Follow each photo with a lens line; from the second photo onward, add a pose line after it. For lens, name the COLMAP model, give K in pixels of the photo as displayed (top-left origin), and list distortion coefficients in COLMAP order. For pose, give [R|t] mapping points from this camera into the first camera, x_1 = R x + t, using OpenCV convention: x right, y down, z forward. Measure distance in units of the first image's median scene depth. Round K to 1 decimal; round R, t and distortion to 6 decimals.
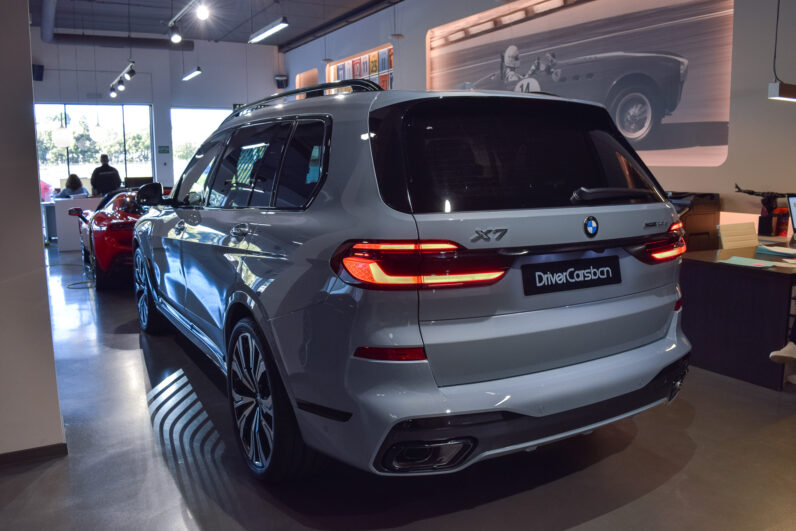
lens RADIAL K [[632.1, 0, 392.3], [0, 632.1, 266.3], [0, 0, 1]] dist [-0.063870, 0.007212]
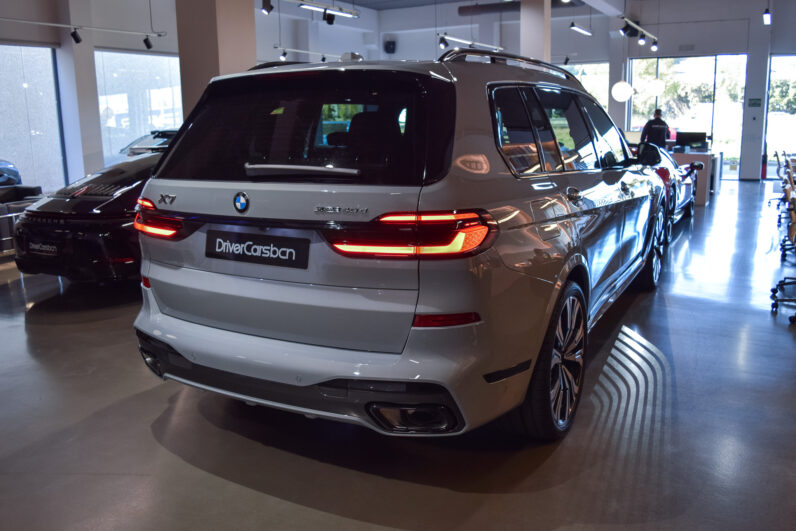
lens RADIAL K [[632.1, 0, 392.0], [0, 632.1, 265.3], [0, 0, 1]] dist [-0.063870, 0.007212]
pose [[0.566769, 0.184207, -0.803020, 1.245749], [-0.123820, 0.982659, 0.138023, -0.129210], [0.814519, 0.021203, 0.579749, 0.591223]]
